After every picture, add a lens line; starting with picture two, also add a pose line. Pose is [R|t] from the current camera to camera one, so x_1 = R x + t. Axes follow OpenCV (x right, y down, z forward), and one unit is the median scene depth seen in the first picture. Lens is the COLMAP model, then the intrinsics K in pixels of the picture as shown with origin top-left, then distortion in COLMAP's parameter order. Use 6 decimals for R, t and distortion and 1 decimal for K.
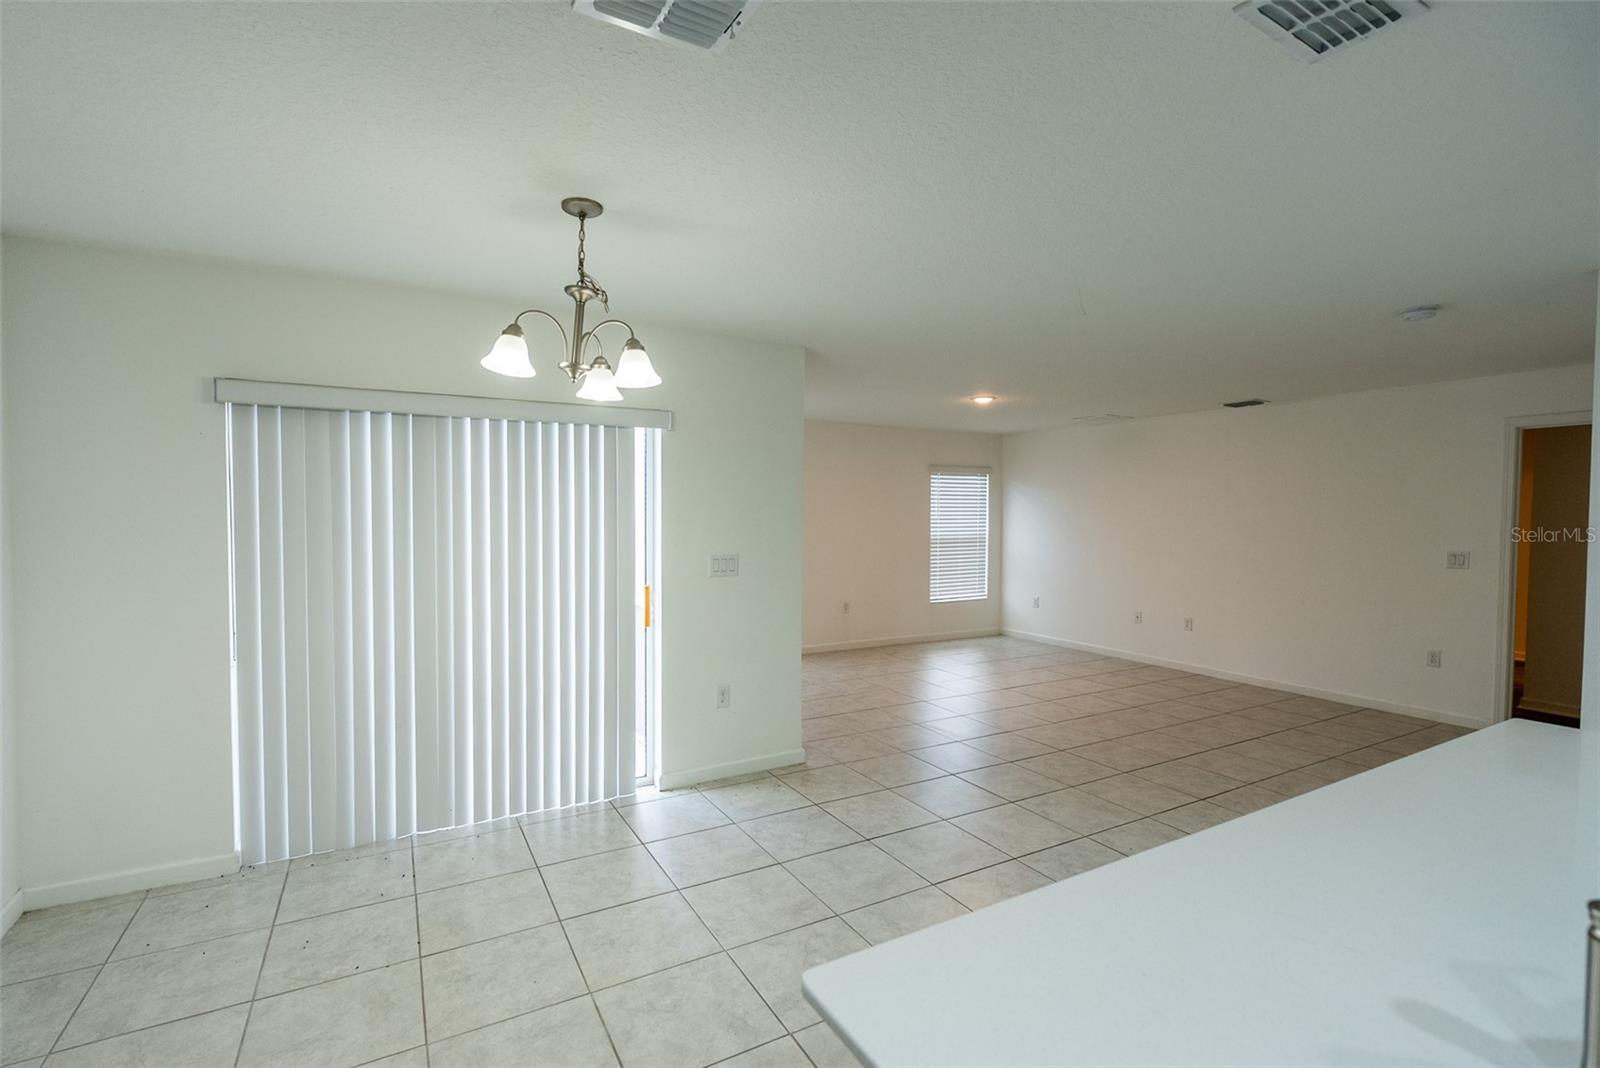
lens RADIAL K [[727.1, 0, 796.9], [0, 727.1, 537.2], [0, 0, 1]] dist [-0.000555, 0.000169]
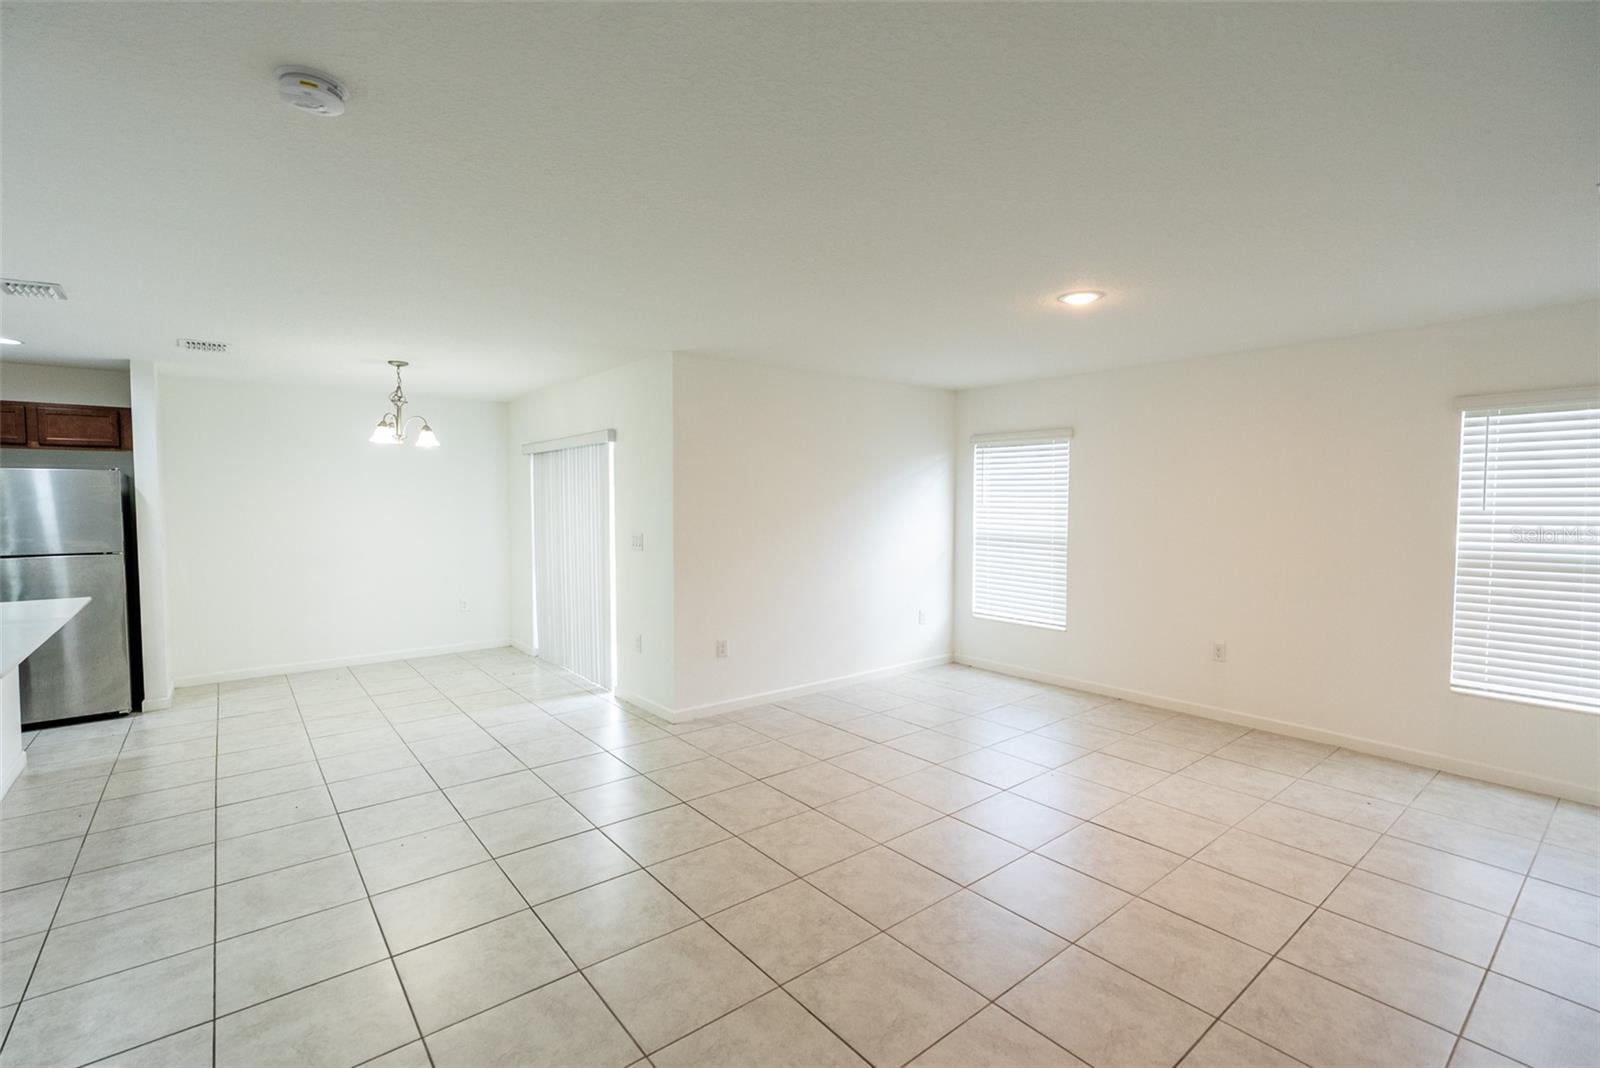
lens RADIAL K [[716.5, 0, 797.7], [0, 716.5, 534.2], [0, 0, 1]] dist [-0.002699, 0.000909]
pose [[0.162698, 0.041618, -0.985798, 1.244427], [-0.032356, 0.998798, 0.036827, -0.031119], [0.986145, 0.025905, 0.163849, 1.114520]]
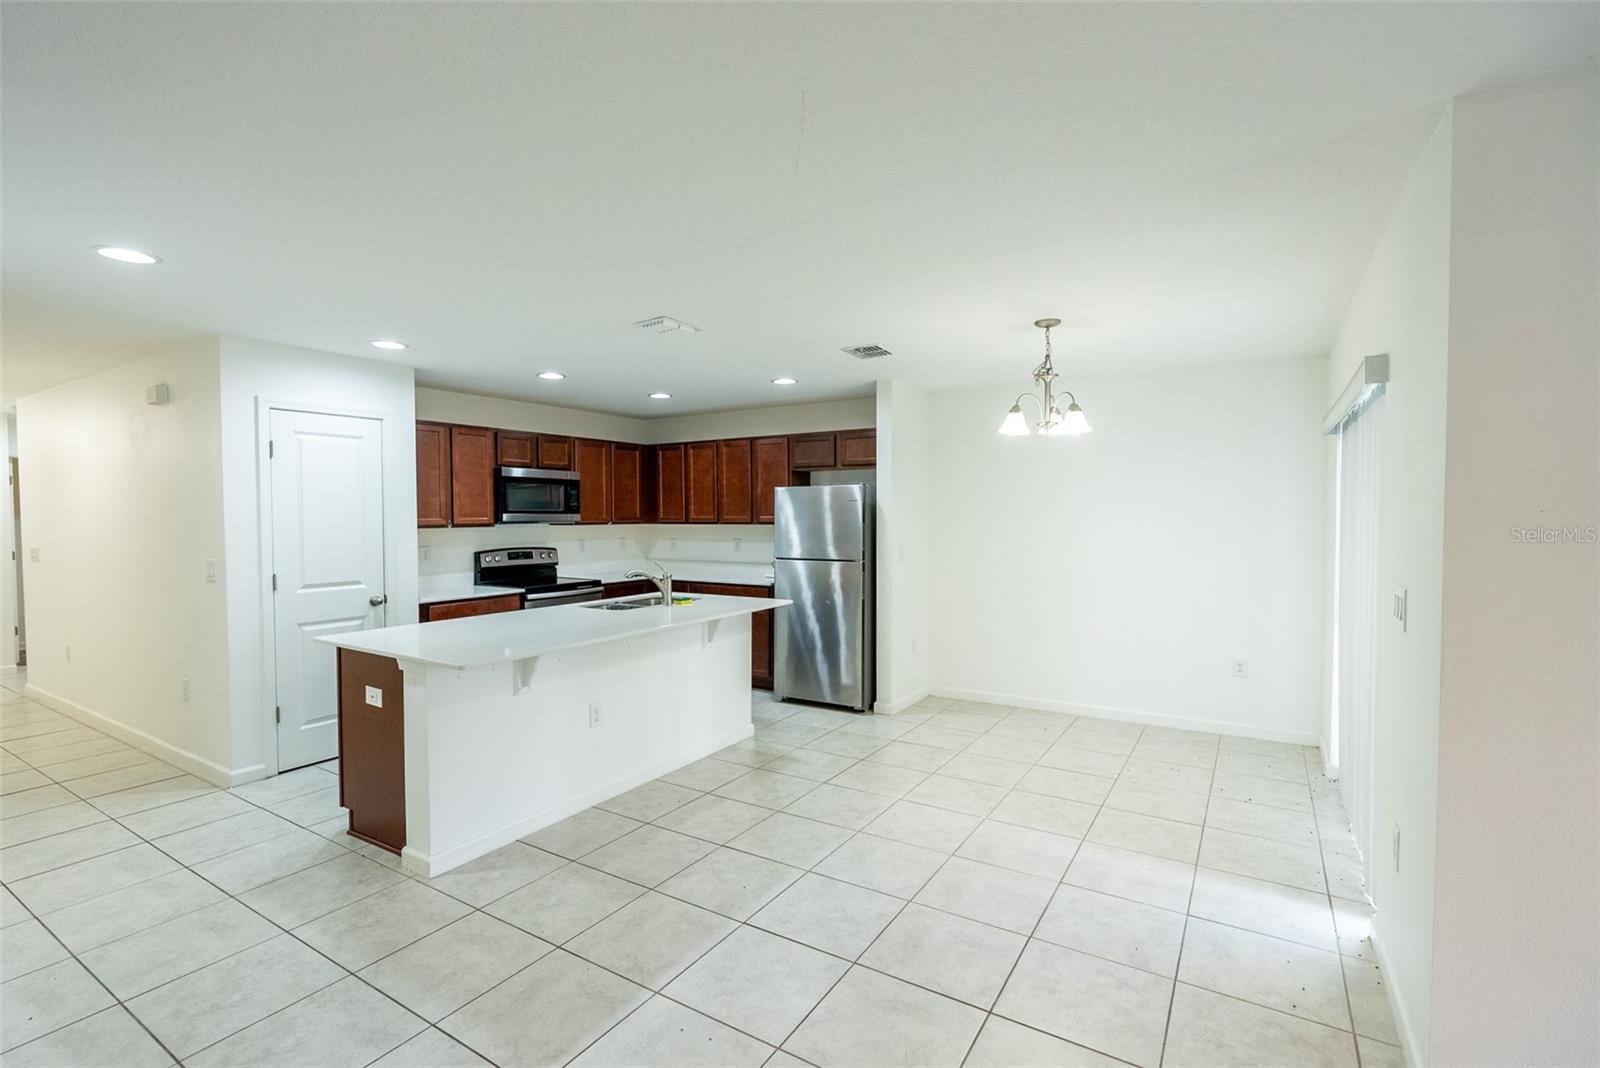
lens RADIAL K [[735.5, 0, 796.7], [0, 735.5, 533.8], [0, 0, 1]] dist [-0.006681, 0.001358]
pose [[-0.880927, 0.009428, -0.473159, 0.578996], [-0.019044, 0.998286, 0.055348, -0.040426], [0.472869, 0.057768, -0.879237, 1.316135]]
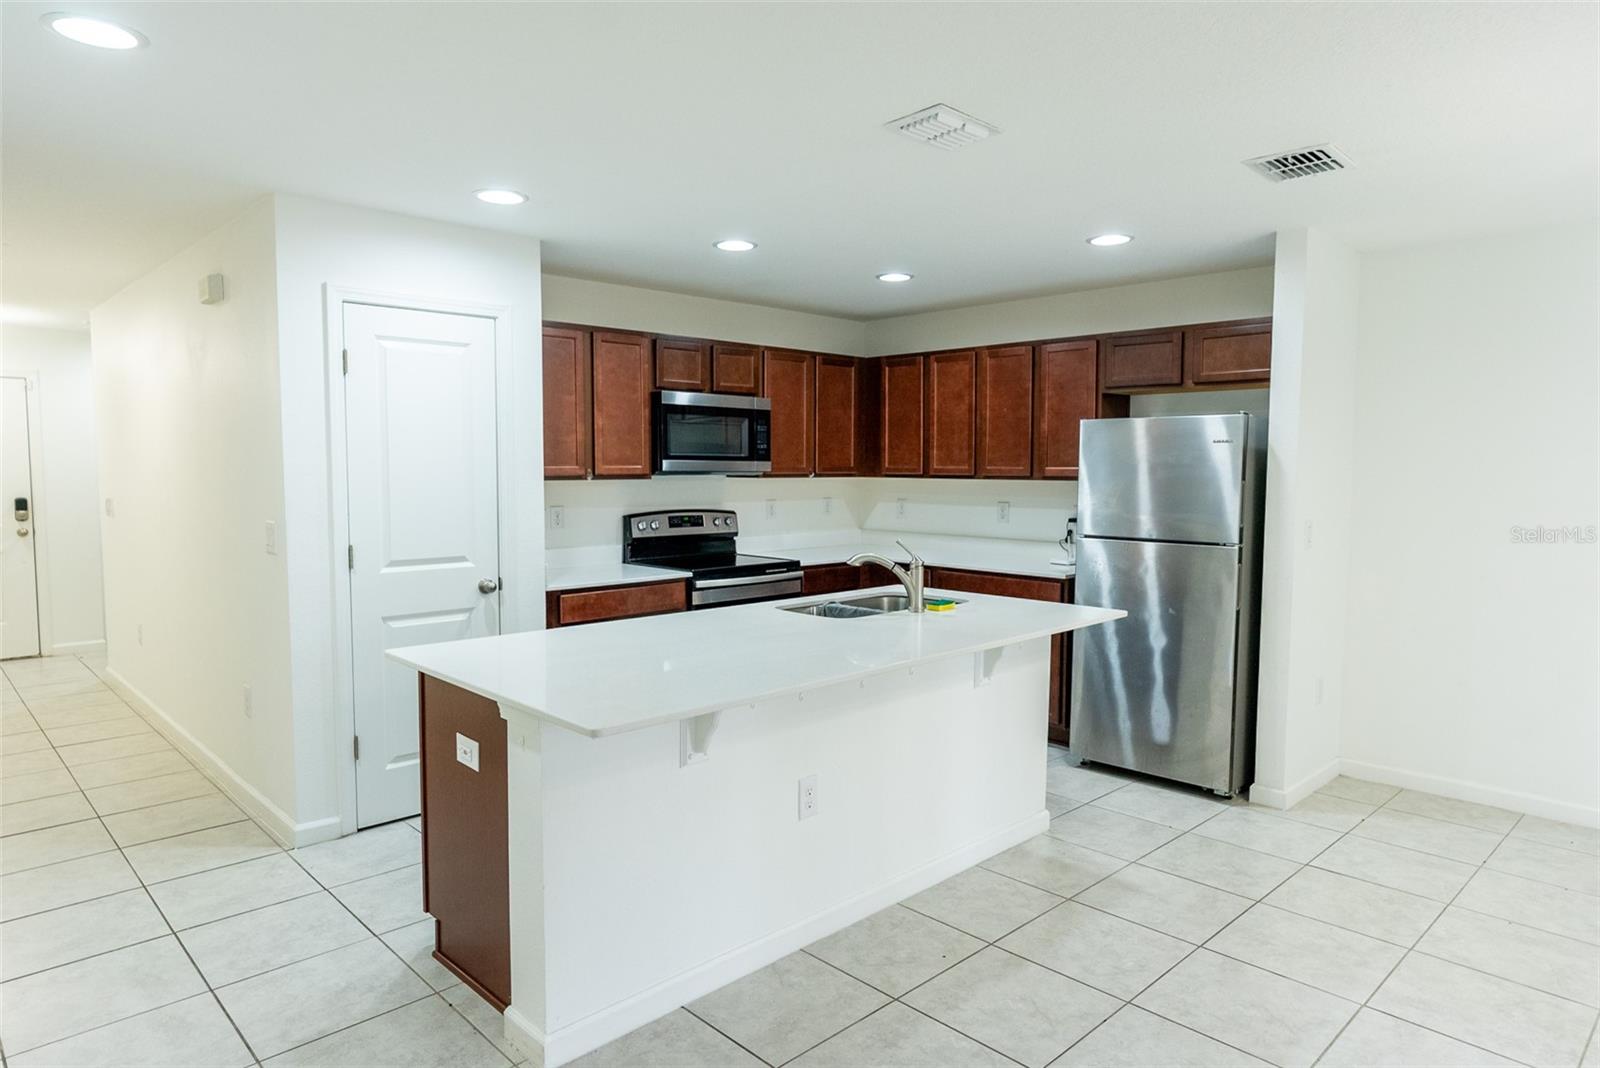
lens RADIAL K [[972.4, 0, 797.4], [0, 972.4, 532.0], [0, 0, 1]] dist [-0.001957, -0.000481]
pose [[-0.968212, 0.006560, -0.250047, 0.554074], [-0.020068, 0.994396, 0.103796, -0.031030], [0.249326, 0.105514, -0.962654, 1.064977]]
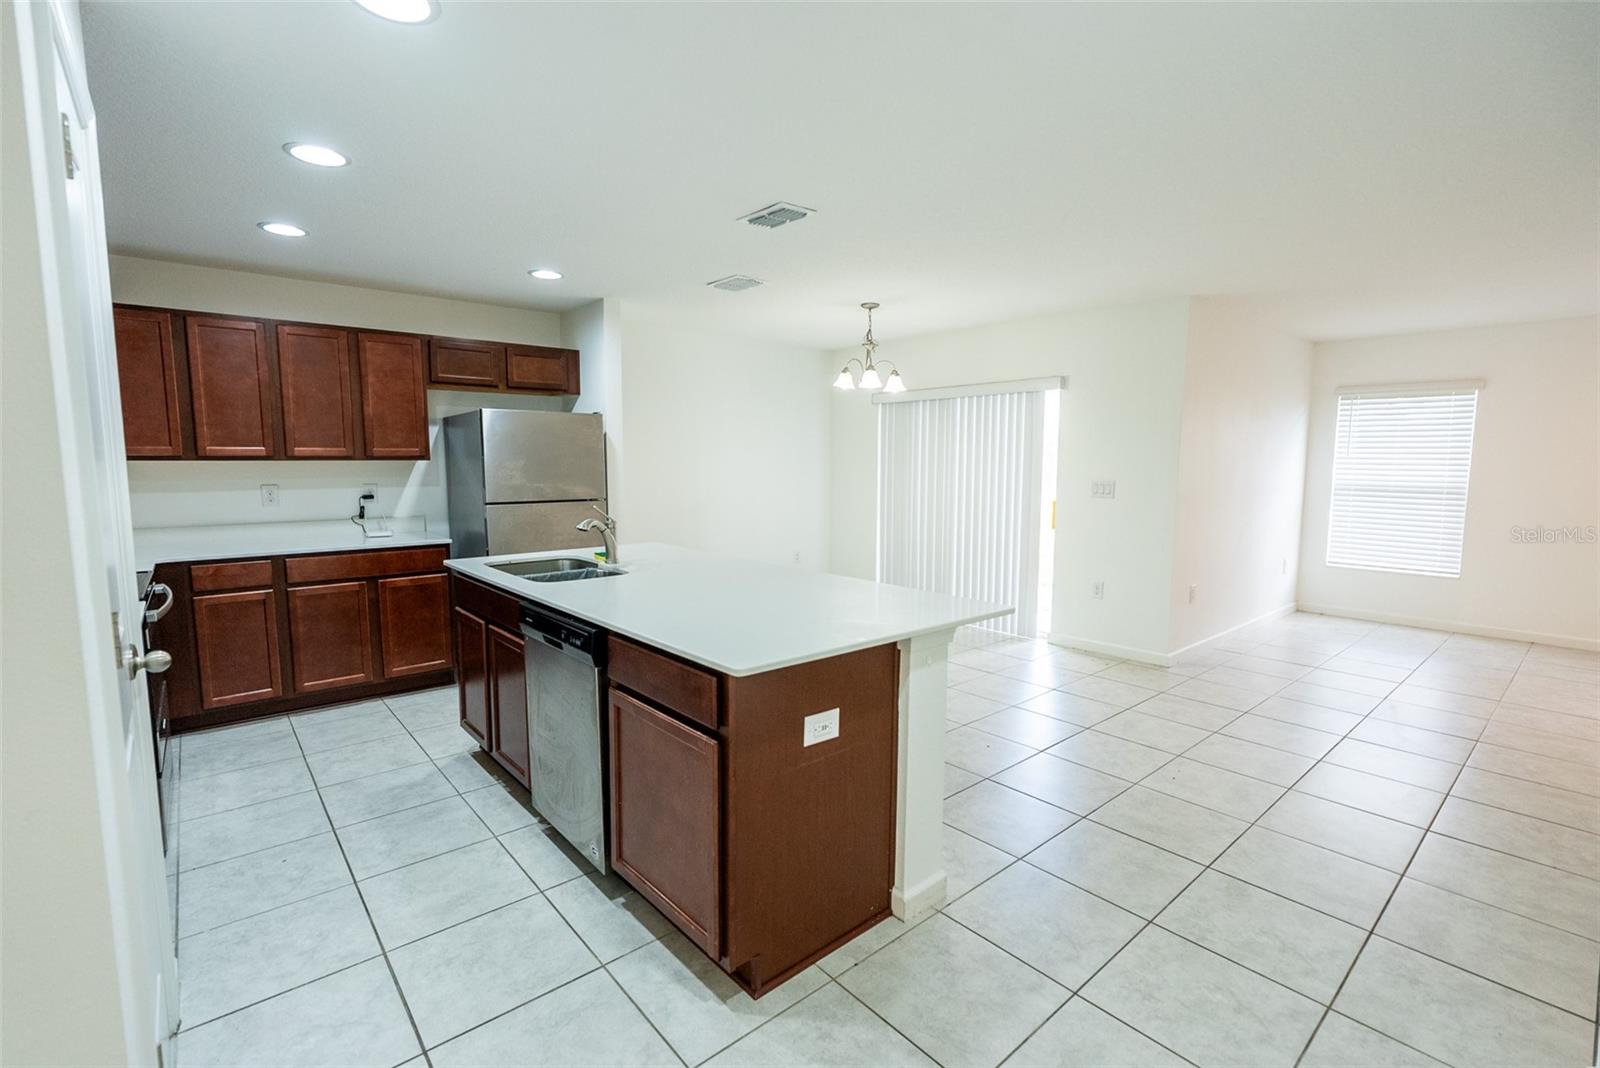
lens RADIAL K [[723.1, 0, 800.0], [0, 723.1, 534.0], [0, 0, 1]] dist [-0.000528, 0.001448]
pose [[0.198820, 0.096326, -0.975291, 1.096127], [-0.035554, 0.995212, 0.091045, 0.020981], [0.979391, 0.016574, 0.201293, 0.225284]]
